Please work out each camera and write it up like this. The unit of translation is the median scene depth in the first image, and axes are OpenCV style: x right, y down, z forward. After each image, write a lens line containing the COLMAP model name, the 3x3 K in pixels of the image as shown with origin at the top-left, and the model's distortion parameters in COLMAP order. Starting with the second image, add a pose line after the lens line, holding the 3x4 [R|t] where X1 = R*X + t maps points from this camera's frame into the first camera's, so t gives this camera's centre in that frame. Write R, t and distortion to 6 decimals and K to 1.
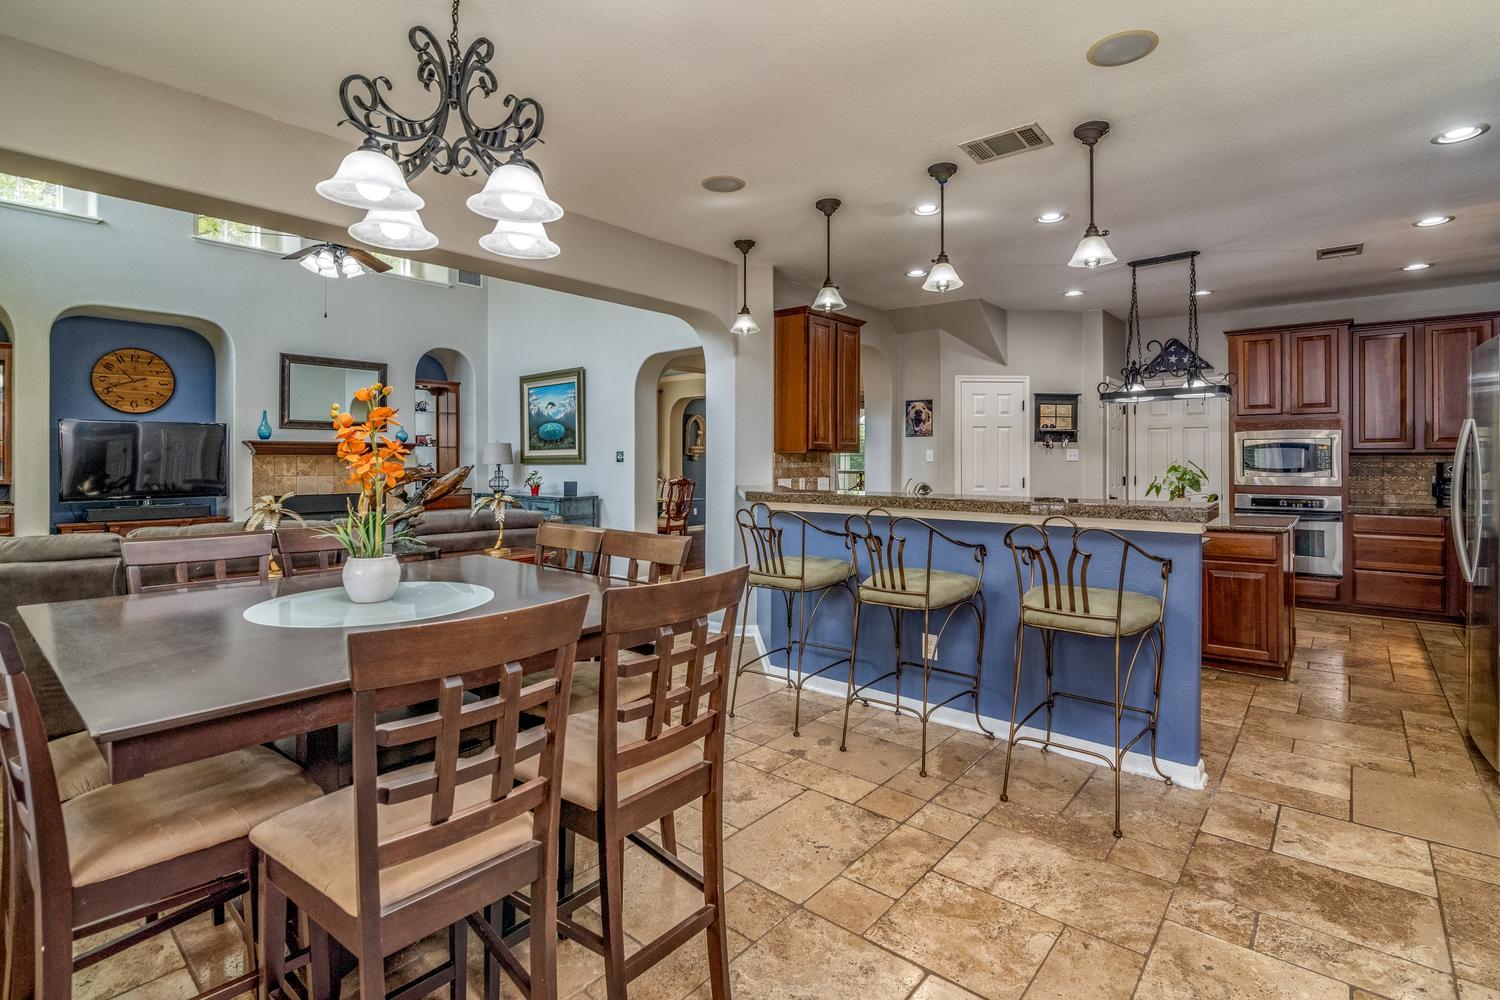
lens RADIAL K [[706.4, 0, 750.7], [0, 706.4, 458.5], [0, 0, 1]] dist [-0.009350, -0.000231]
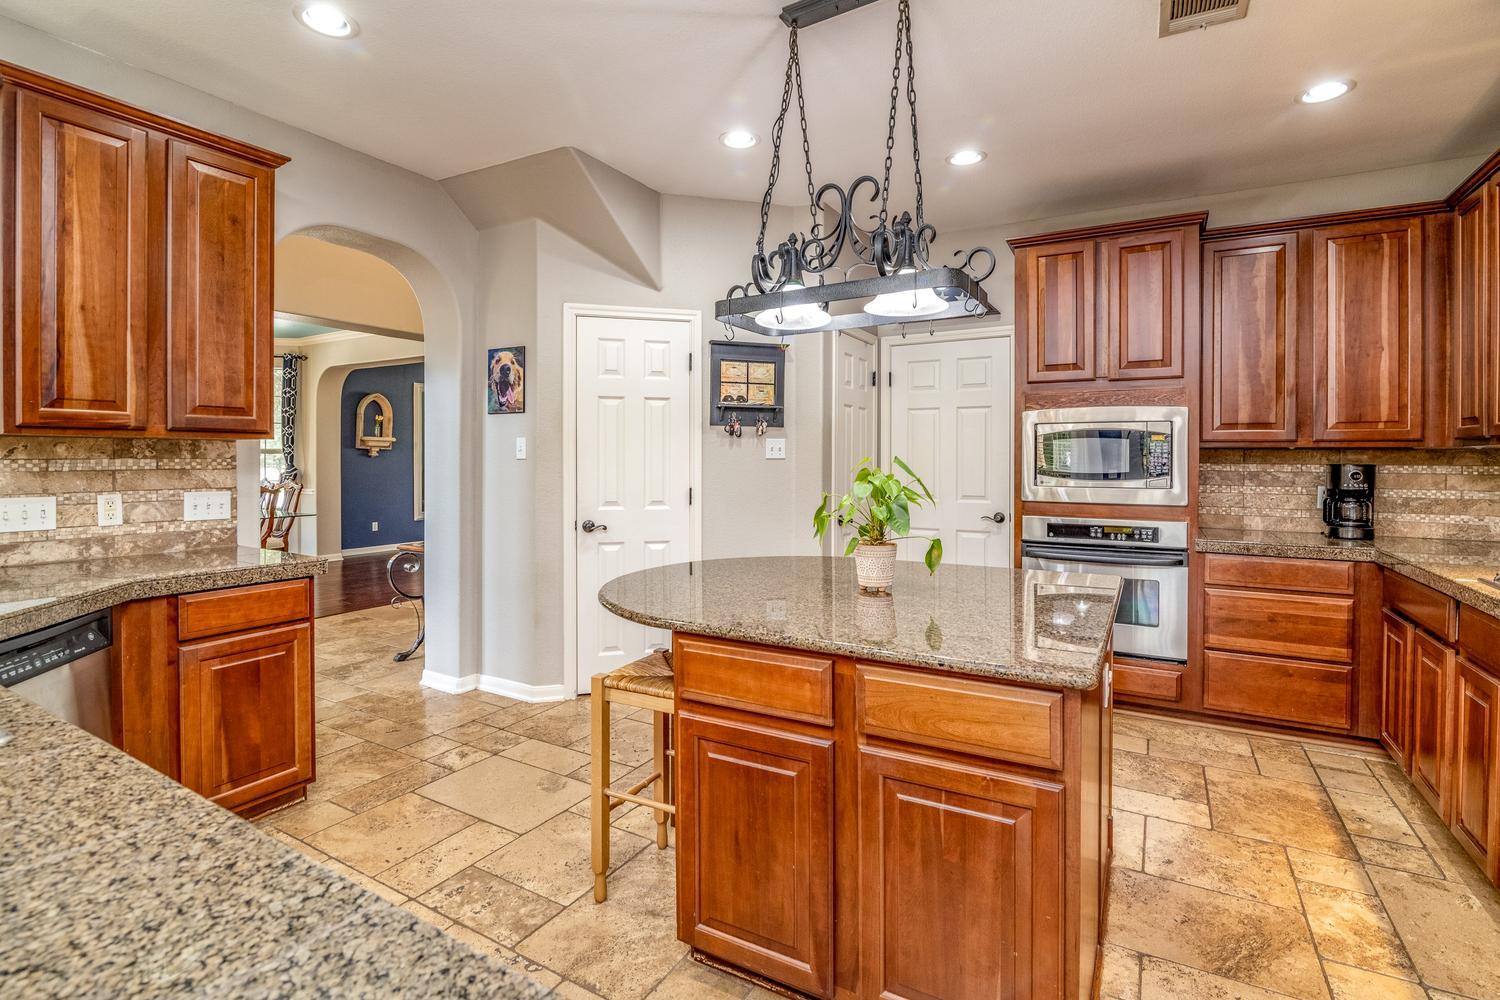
lens RADIAL K [[720.2, 0, 753.5], [0, 720.2, 460.5], [0, 0, 1]] dist [-0.002607, -0.000320]
pose [[0.984496, 0.004450, 0.175349, 0.371004], [-0.005156, 0.999980, 0.003575, 0.002958], [-0.175330, -0.004424, 0.984500, 0.459434]]
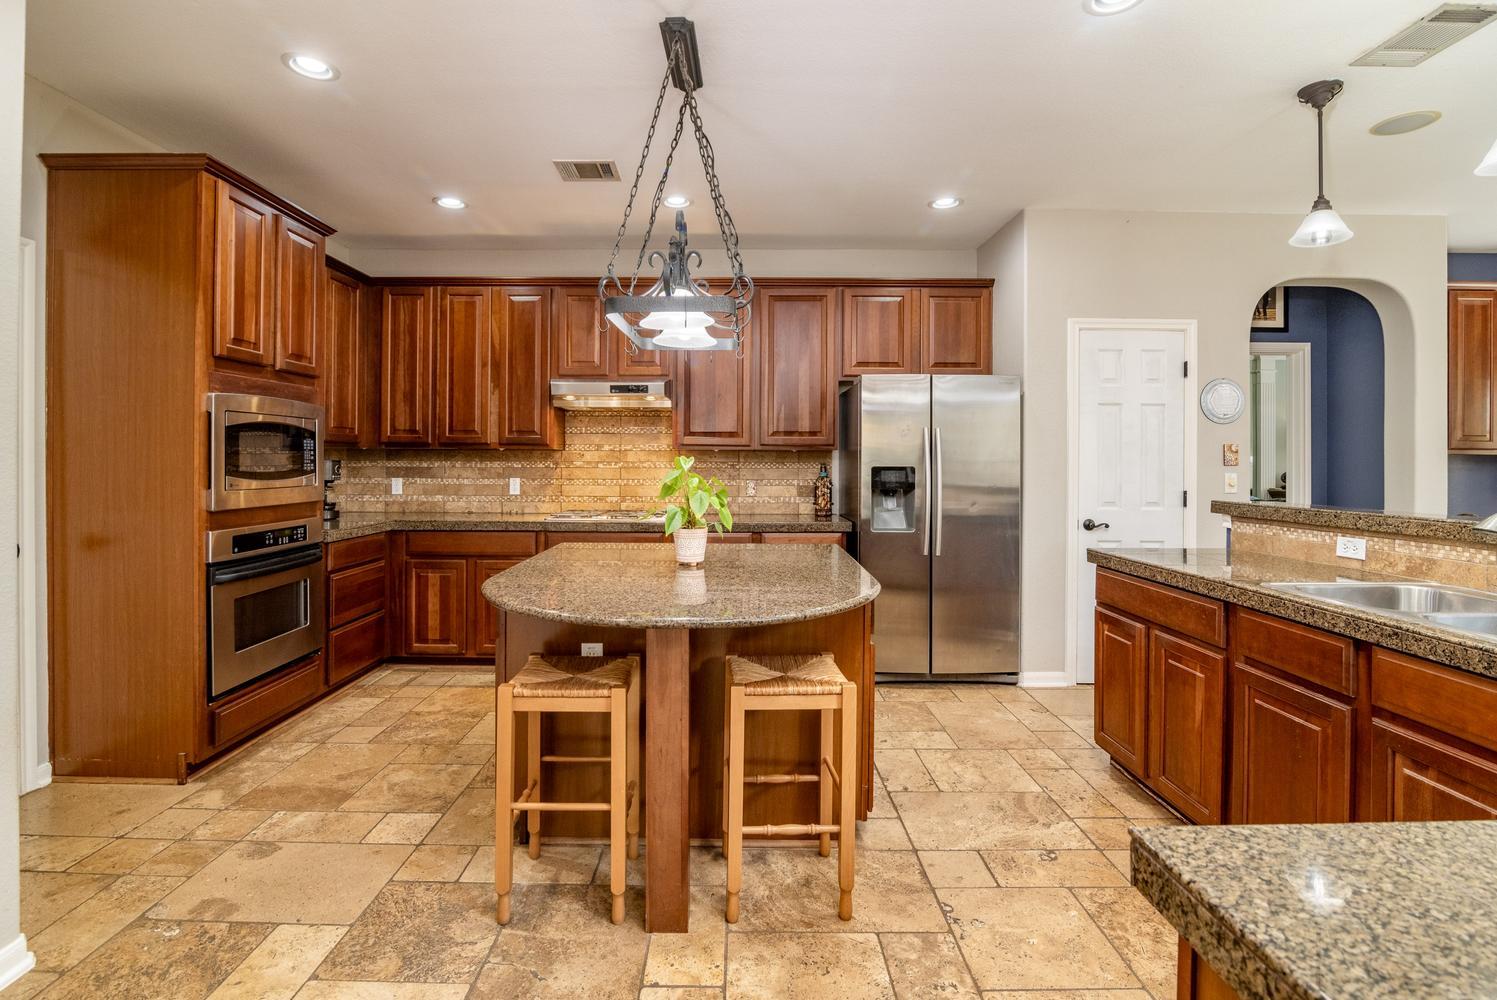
lens RADIAL K [[701.3, 0, 739.6], [0, 701.3, 468.3], [0, 0, 1]] dist [-0.001295, -0.000176]
pose [[-0.645701, -0.012039, 0.763495, 0.145870], [-0.006247, 0.999926, 0.010484, 0.004060], [-0.763565, 0.002000, -0.645728, 1.059999]]
